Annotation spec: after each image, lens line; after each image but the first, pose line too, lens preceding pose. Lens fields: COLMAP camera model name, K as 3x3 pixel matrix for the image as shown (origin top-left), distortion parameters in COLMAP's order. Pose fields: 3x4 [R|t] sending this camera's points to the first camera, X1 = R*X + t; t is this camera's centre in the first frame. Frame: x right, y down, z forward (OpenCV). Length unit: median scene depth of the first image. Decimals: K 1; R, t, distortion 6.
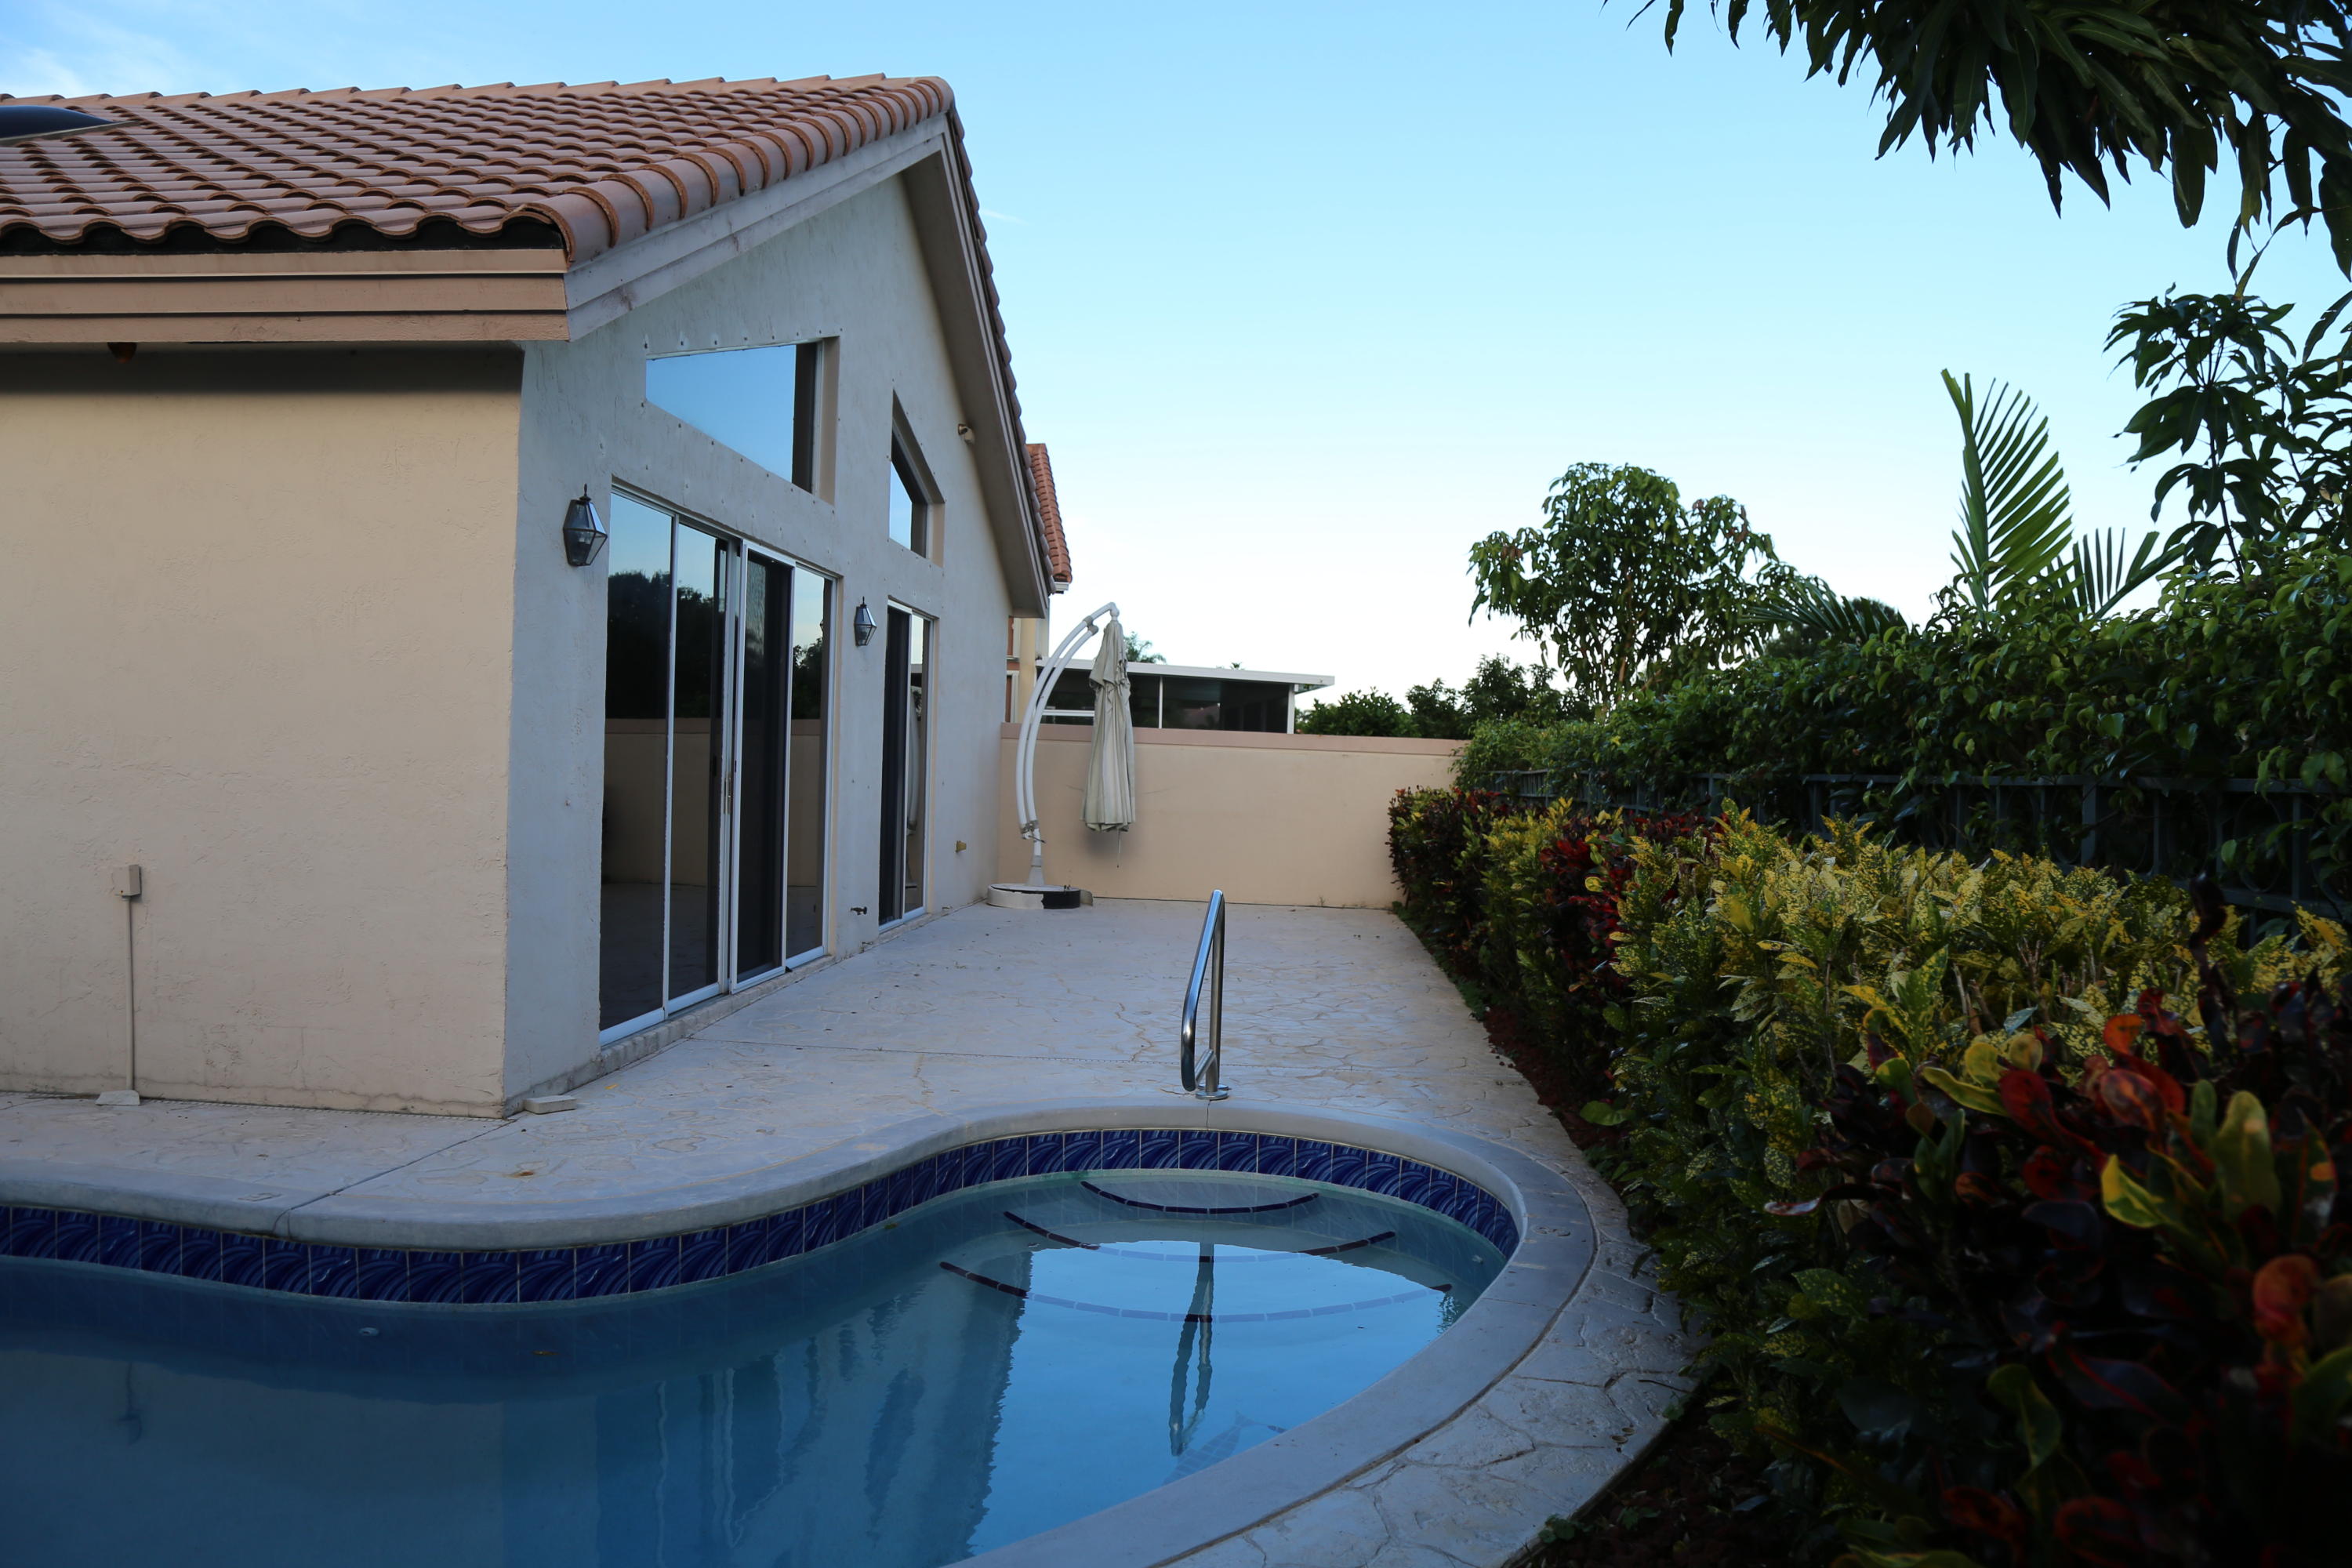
lens RADIAL K [[1623.4, 0, 1167.6], [0, 1623.4, 791.4], [0, 0, 1]] dist [-0.050068, 0.007340]
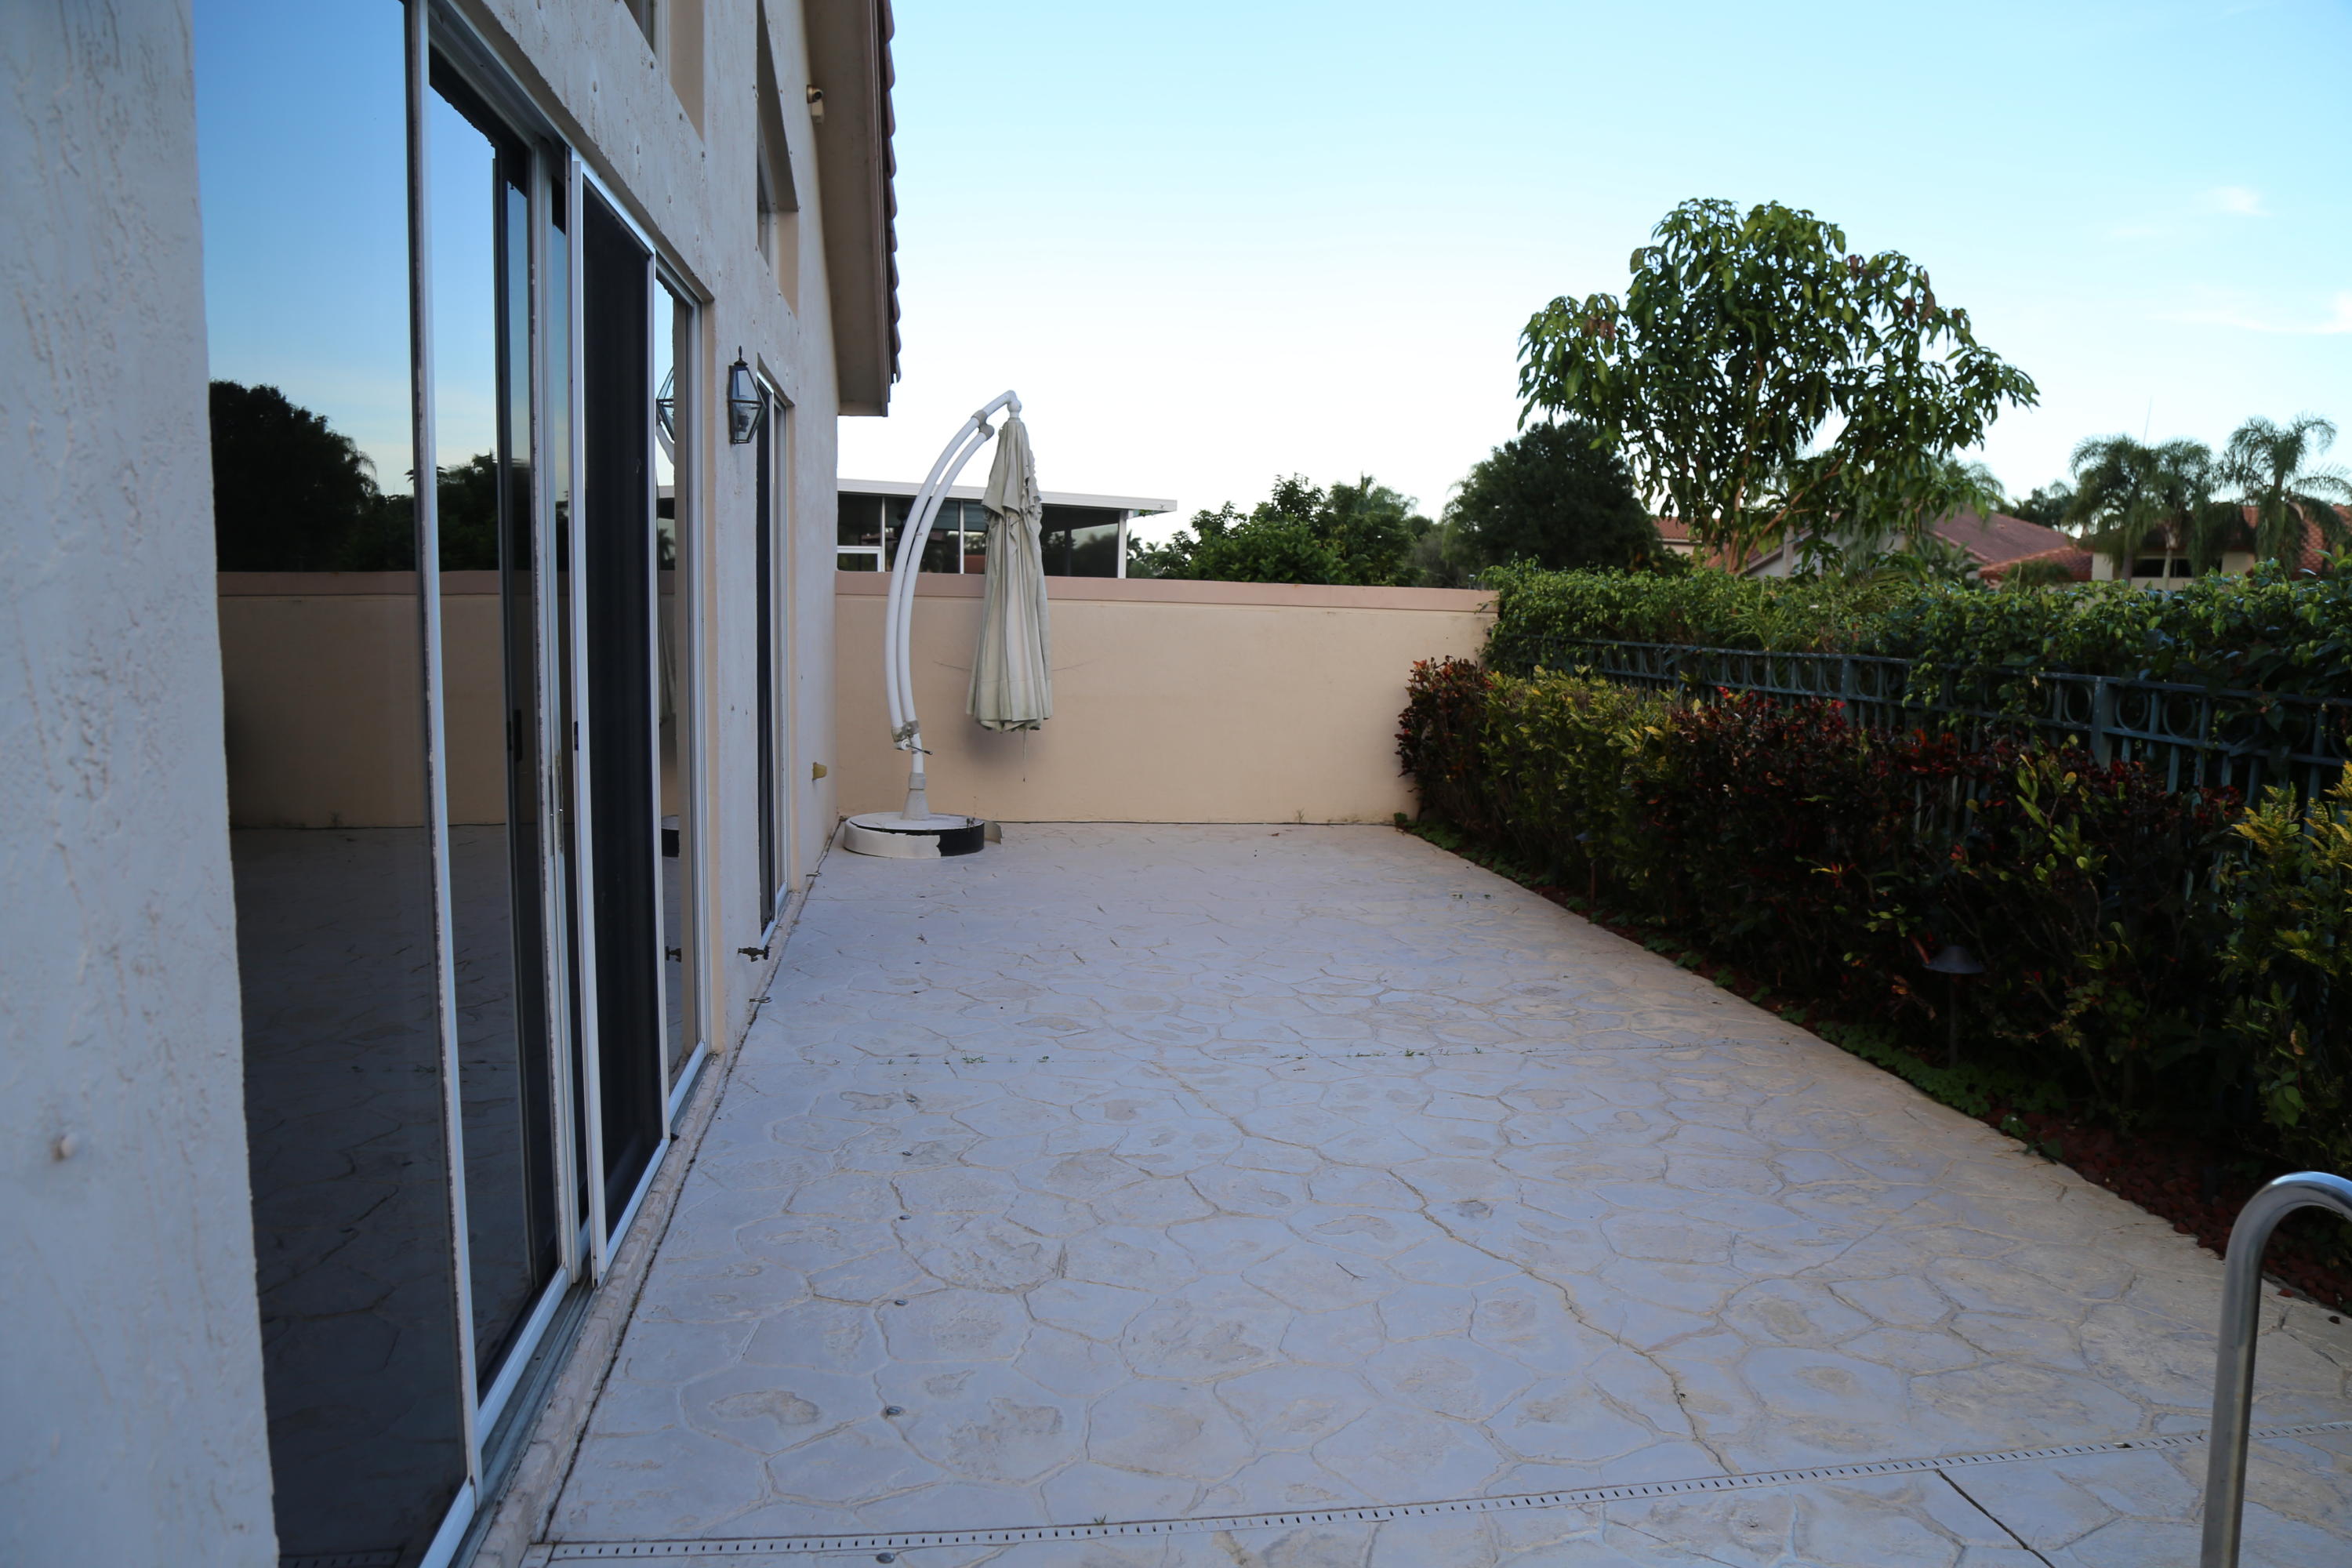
lens RADIAL K [[1623.4, 0, 1185.7], [0, 1623.4, 771.1], [0, 0, 1]] dist [-0.050068, 0.007340]
pose [[0.975590, -0.033922, 0.216962, -0.114994], [0.013009, 0.995189, 0.097101, -0.024161], [-0.219212, -0.091909, 0.971339, 0.321976]]
